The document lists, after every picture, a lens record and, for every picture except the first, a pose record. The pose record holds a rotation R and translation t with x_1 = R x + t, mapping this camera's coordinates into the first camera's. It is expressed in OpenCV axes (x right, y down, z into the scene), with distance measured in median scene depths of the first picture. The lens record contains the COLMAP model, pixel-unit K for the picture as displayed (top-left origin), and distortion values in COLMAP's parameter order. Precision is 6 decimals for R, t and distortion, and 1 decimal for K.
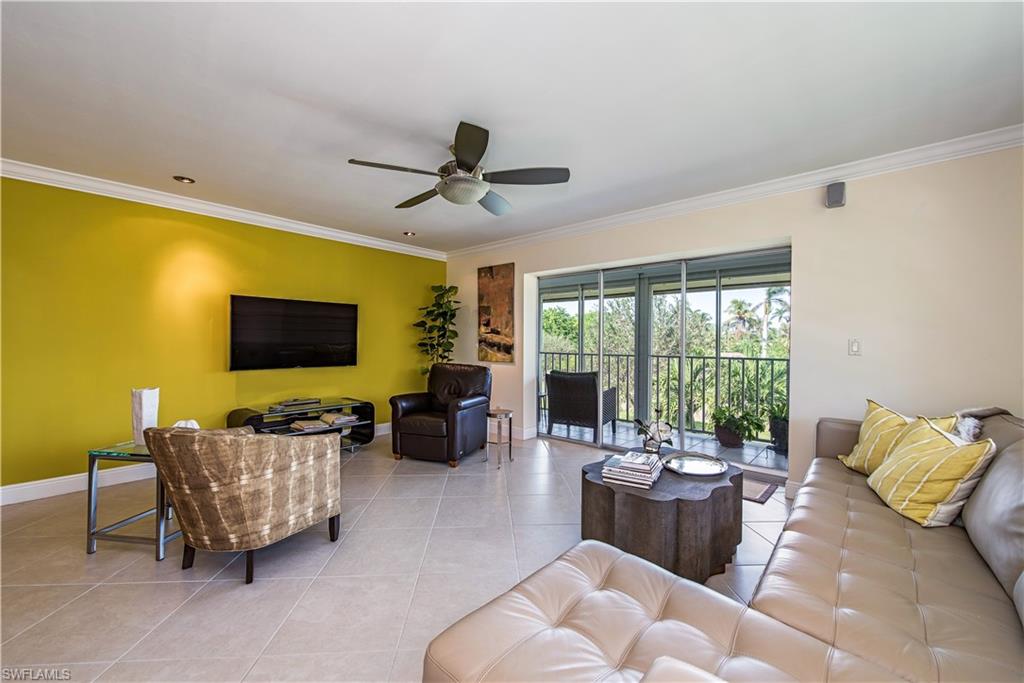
lens RADIAL K [[408.4, 0, 512.2], [0, 408.4, 340.7], [0, 0, 1]] dist [0.002789, 0.000101]
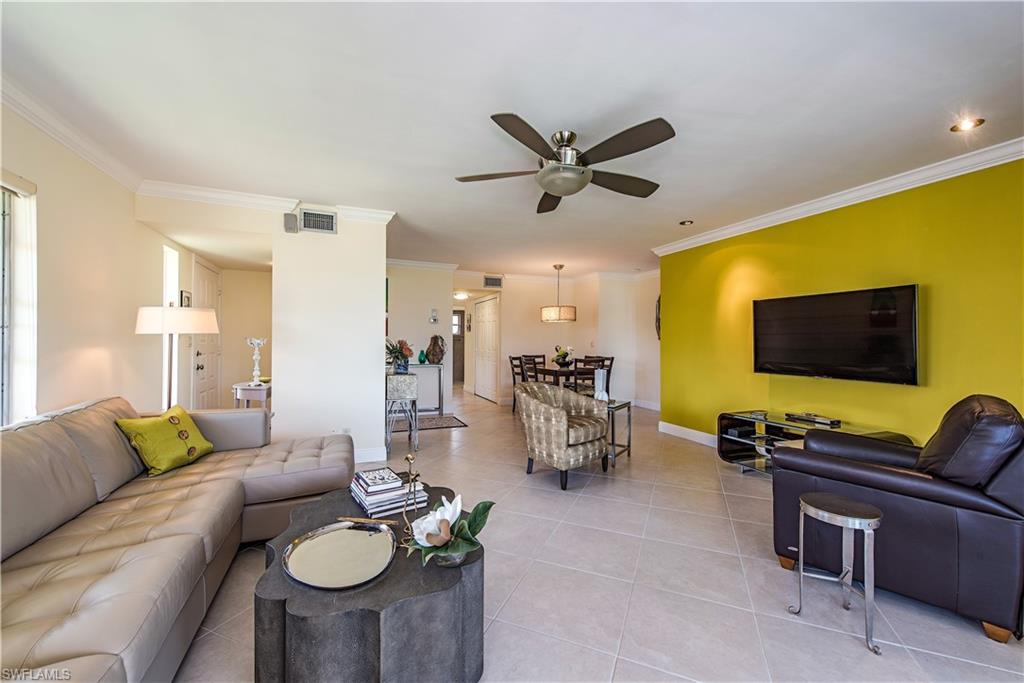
lens RADIAL K [[408.4, 0, 515.7], [0, 408.4, 339.4], [0, 0, 1]] dist [0.002789, 0.000101]
pose [[-0.444164, -0.012921, -0.895852, 0.232348], [-0.011380, 0.999897, -0.008779, 0.002383], [0.895873, 0.006295, -0.444265, 0.399827]]
